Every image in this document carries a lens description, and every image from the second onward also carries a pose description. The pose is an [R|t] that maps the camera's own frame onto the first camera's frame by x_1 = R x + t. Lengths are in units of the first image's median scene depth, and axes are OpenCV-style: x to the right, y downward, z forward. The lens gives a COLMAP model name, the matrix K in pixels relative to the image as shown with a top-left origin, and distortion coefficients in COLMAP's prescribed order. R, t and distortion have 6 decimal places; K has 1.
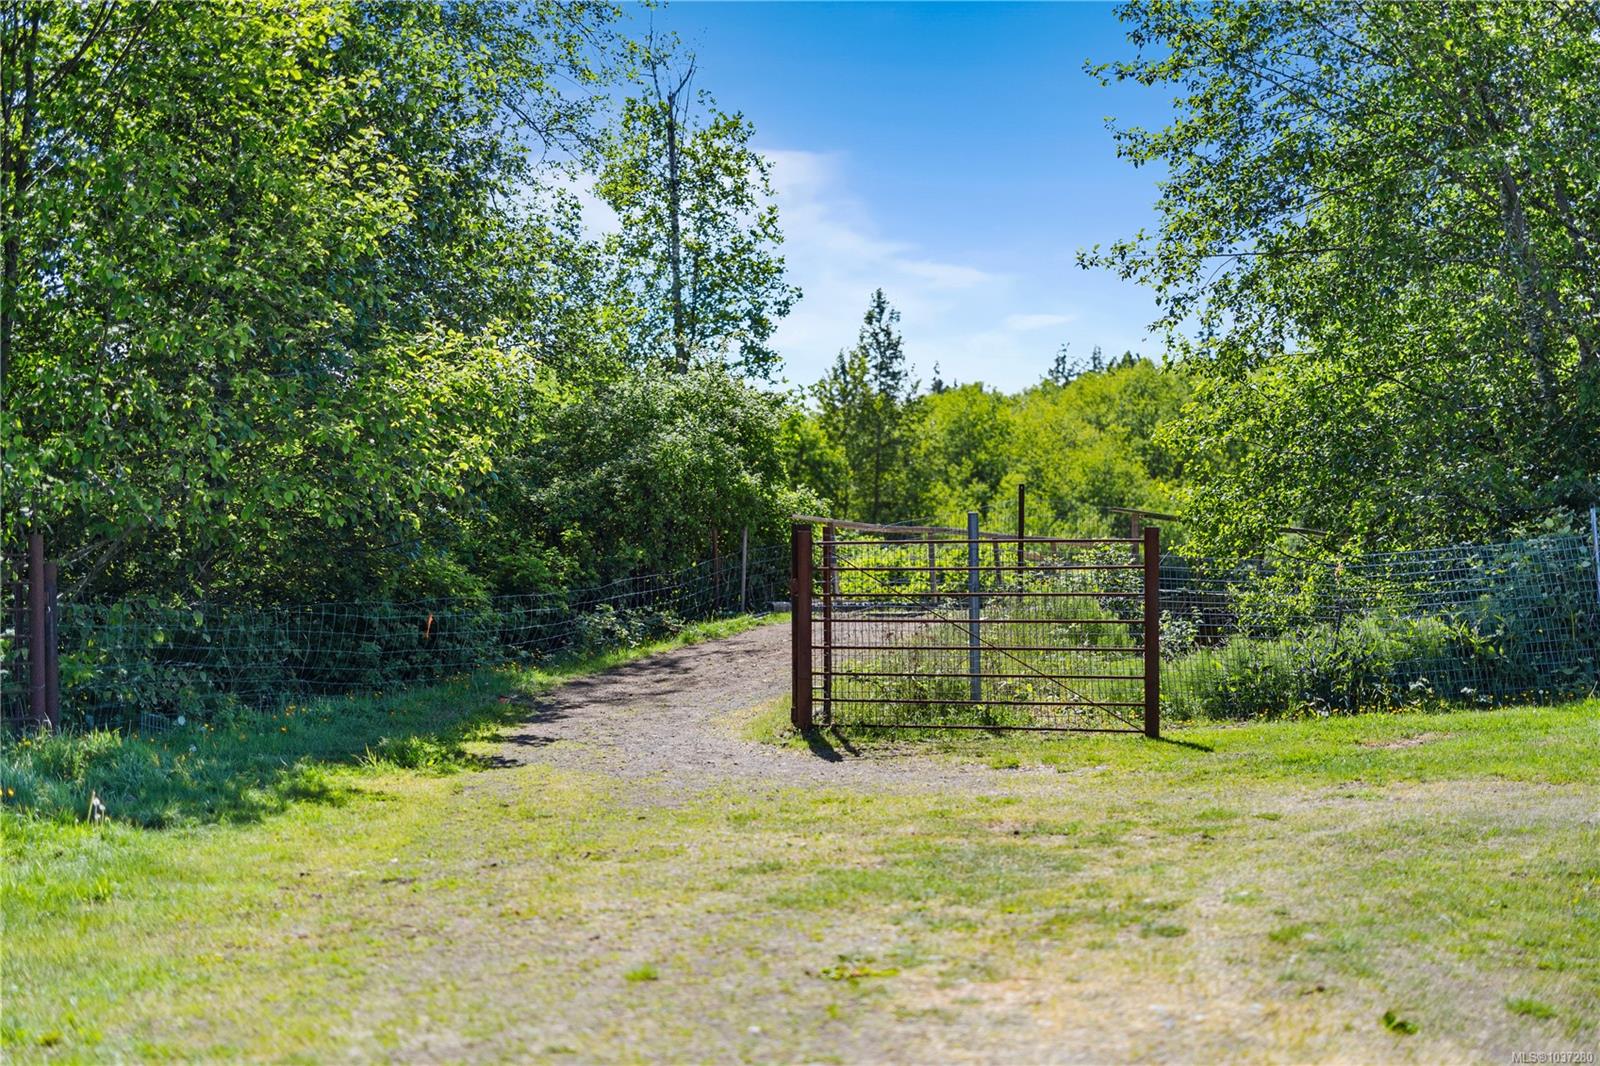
lens RADIAL K [[2269.7, 0, 806.0], [0, 2269.7, 529.7], [0, 0, 1]] dist [0.002633, 0.000000]
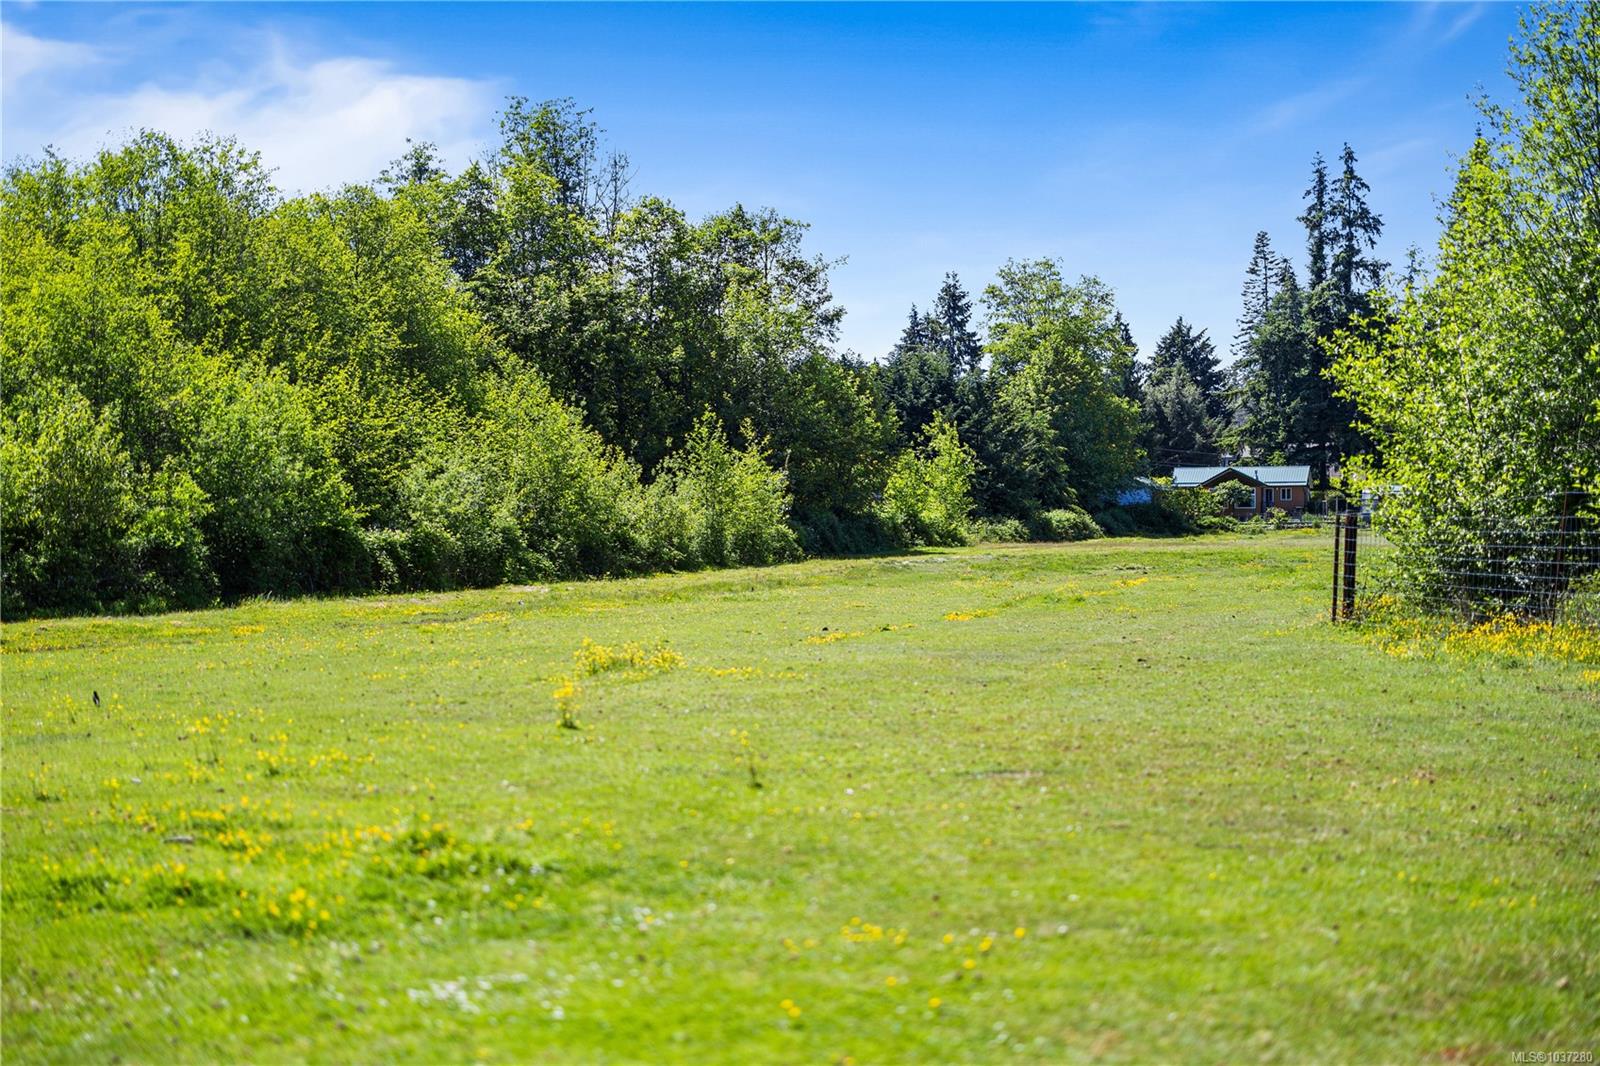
lens RADIAL K [[2269.7, 0, 805.3], [0, 2269.7, 537.5], [0, 0, 1]] dist [0.002633, 0.000000]
pose [[0.884835, 0.017845, 0.465562, 0.050841], [-0.022115, 0.999749, 0.003711, 0.014672], [-0.465379, -0.013579, 0.885007, 0.564097]]
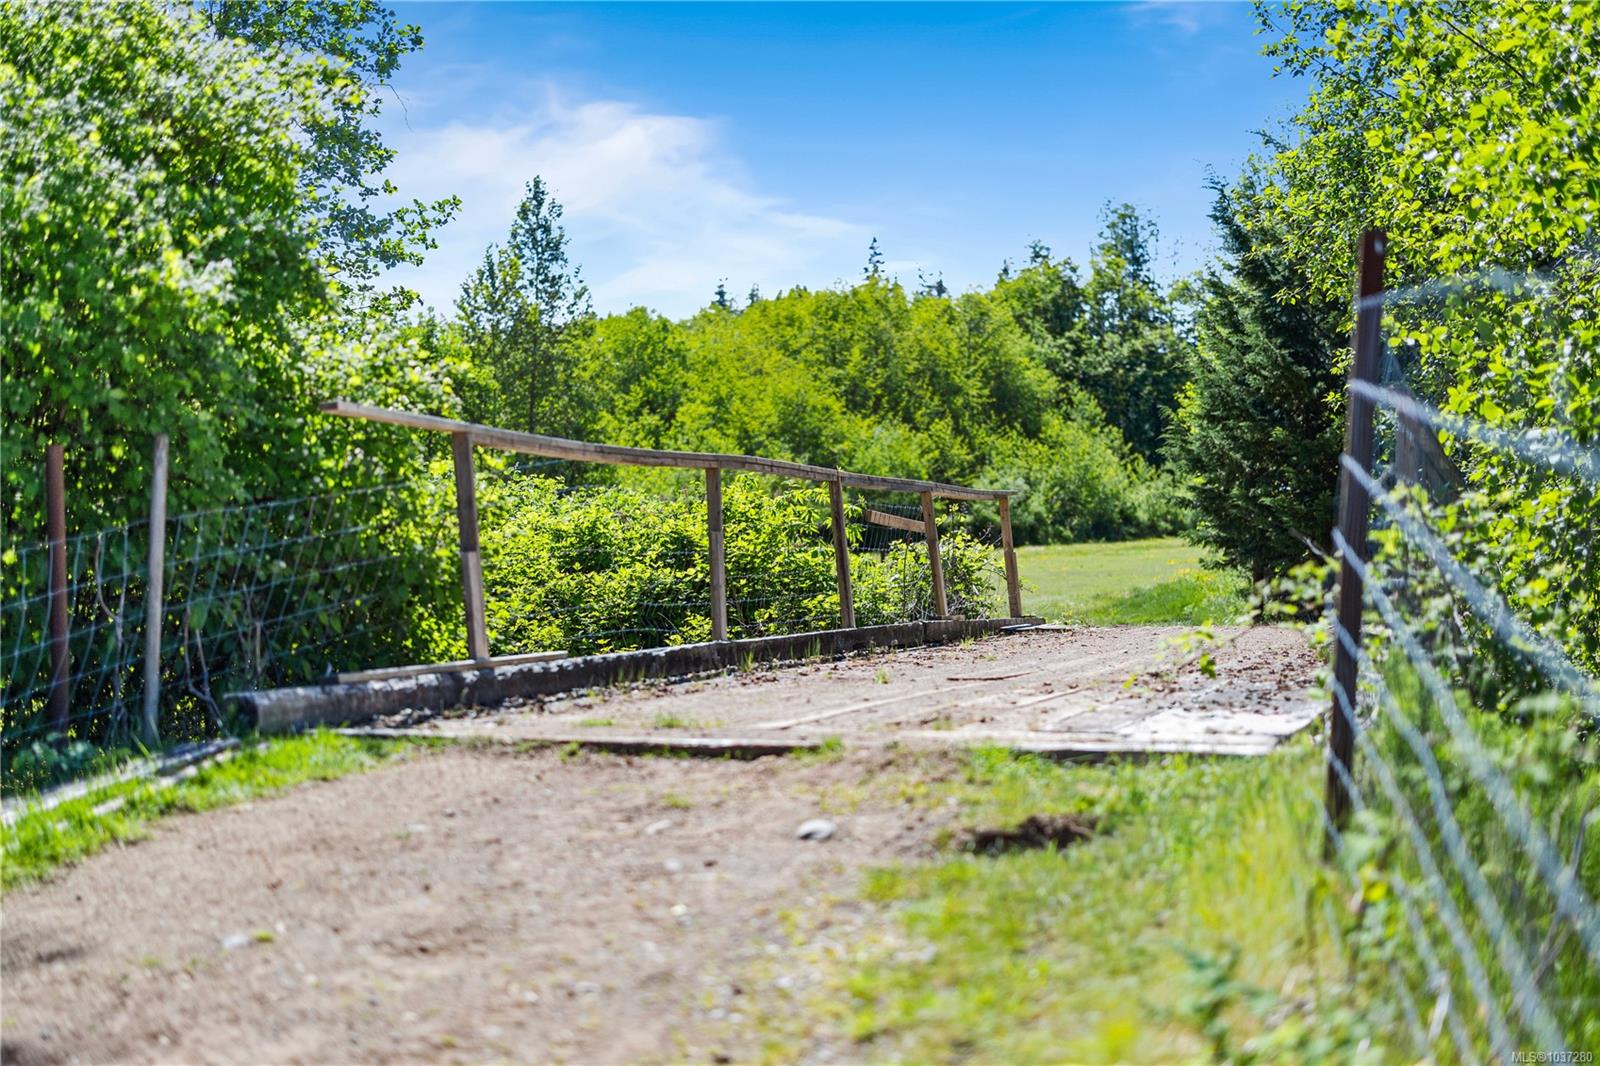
lens RADIAL K [[2269.7, 0, 764.1], [0, 2269.7, 547.8], [0, 0, 1]] dist [0.002633, 0.000000]
pose [[0.990529, 0.009229, 0.136994, 0.002240], [-0.013899, 0.999353, 0.033172, 0.000549], [-0.136600, -0.034762, 0.990016, 0.157776]]
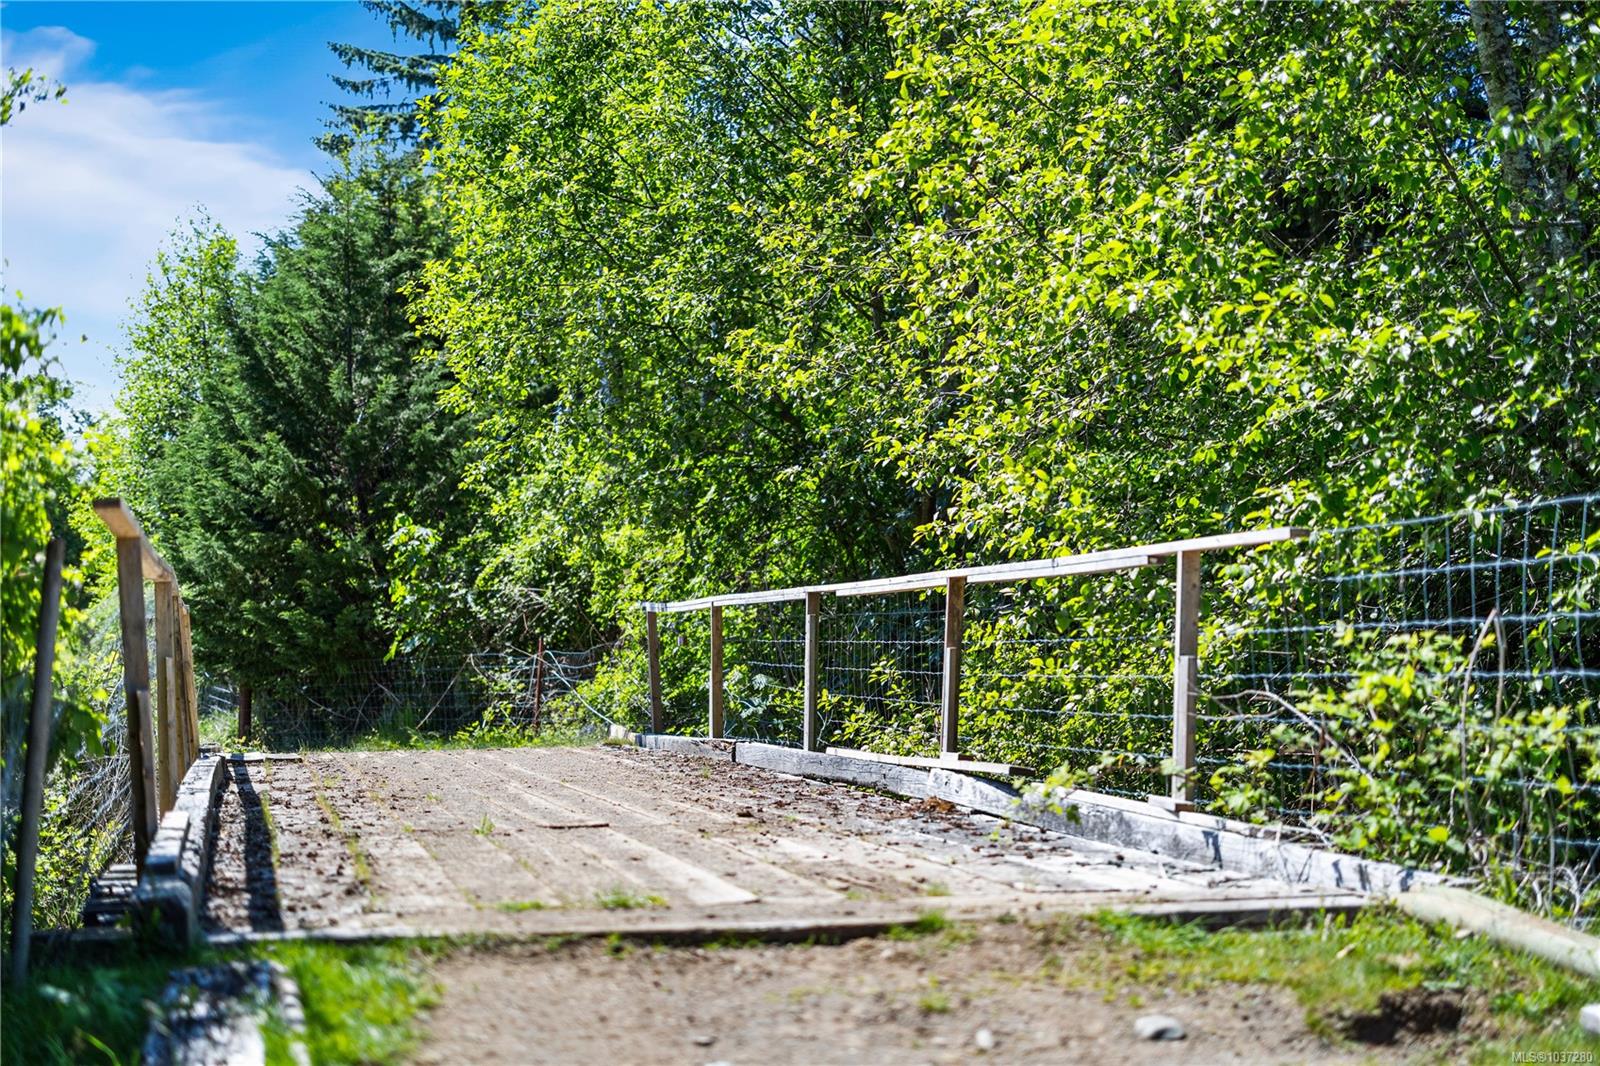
lens RADIAL K [[2269.7, 0, 796.9], [0, 2269.7, 533.4], [0, 0, 1]] dist [0.002633, 0.000000]
pose [[0.763518, 0.047899, 0.644008, -0.023937], [-0.032833, 0.998835, -0.035363, 0.000990], [-0.644952, 0.005855, 0.764201, 0.180521]]
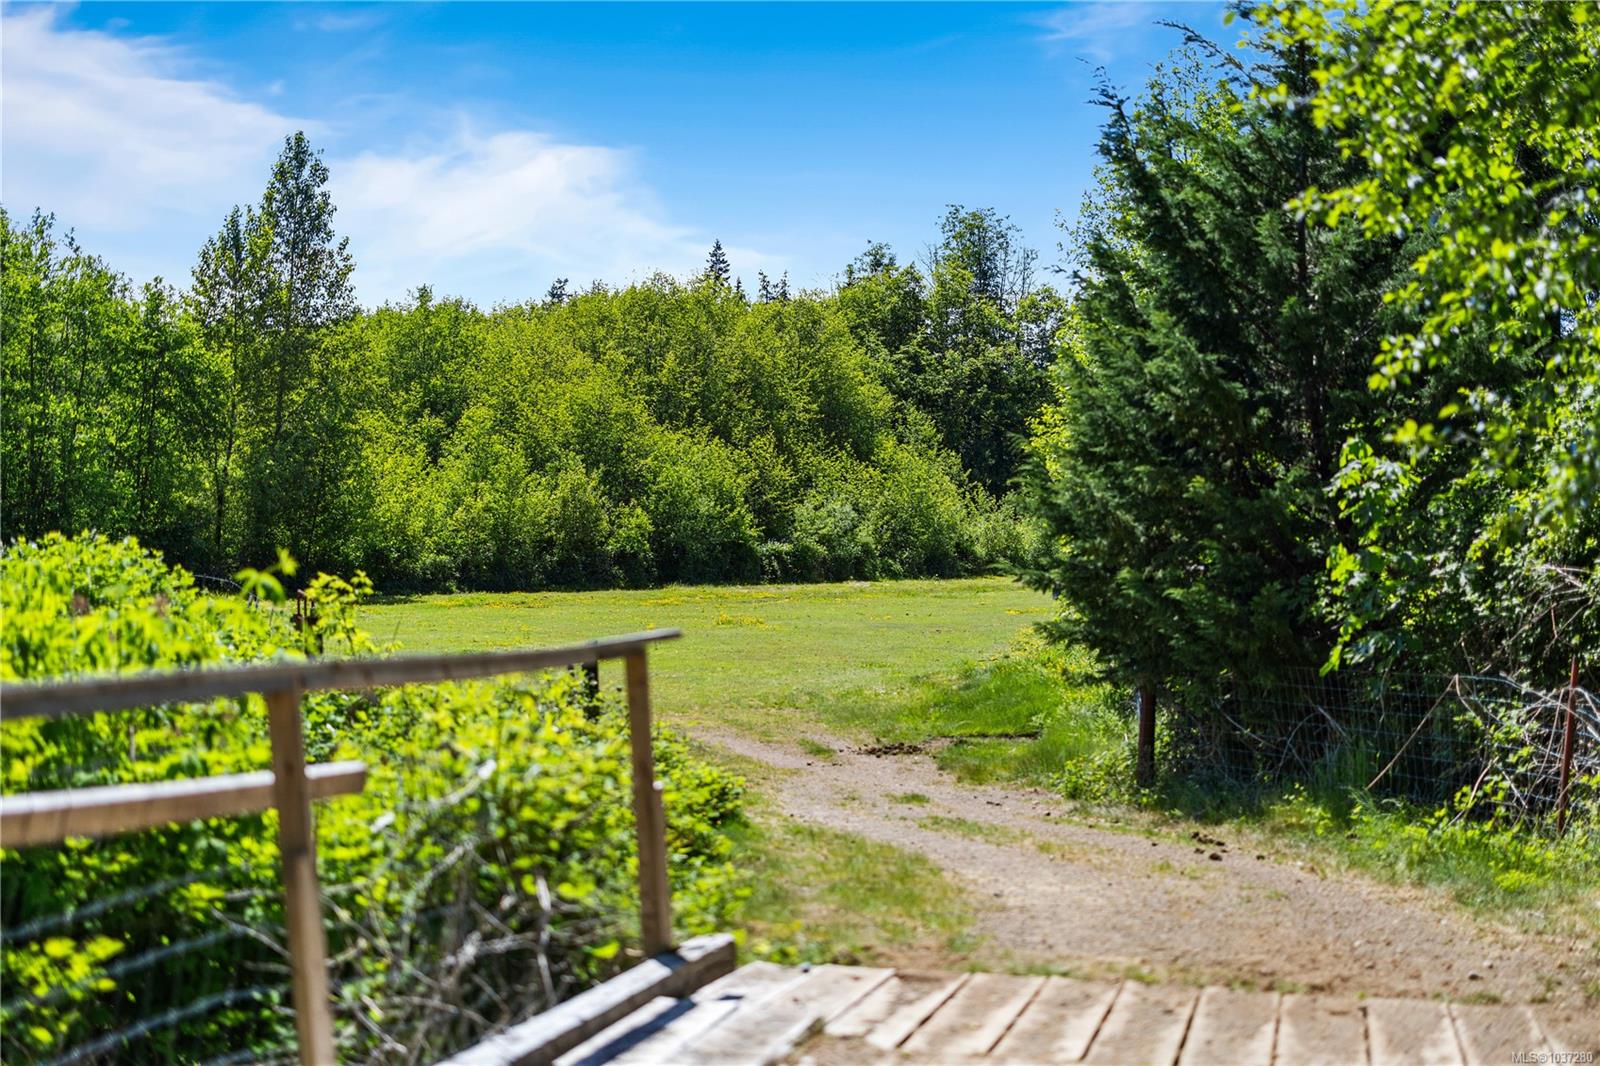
lens RADIAL K [[2269.7, 0, 783.7], [0, 2269.7, 531.3], [0, 0, 1]] dist [0.002633, 0.000000]
pose [[0.975425, 0.050128, 0.214552, 0.032729], [-0.055340, 0.998299, 0.018349, -0.002932], [-0.213267, -0.029771, 0.976540, 0.256318]]
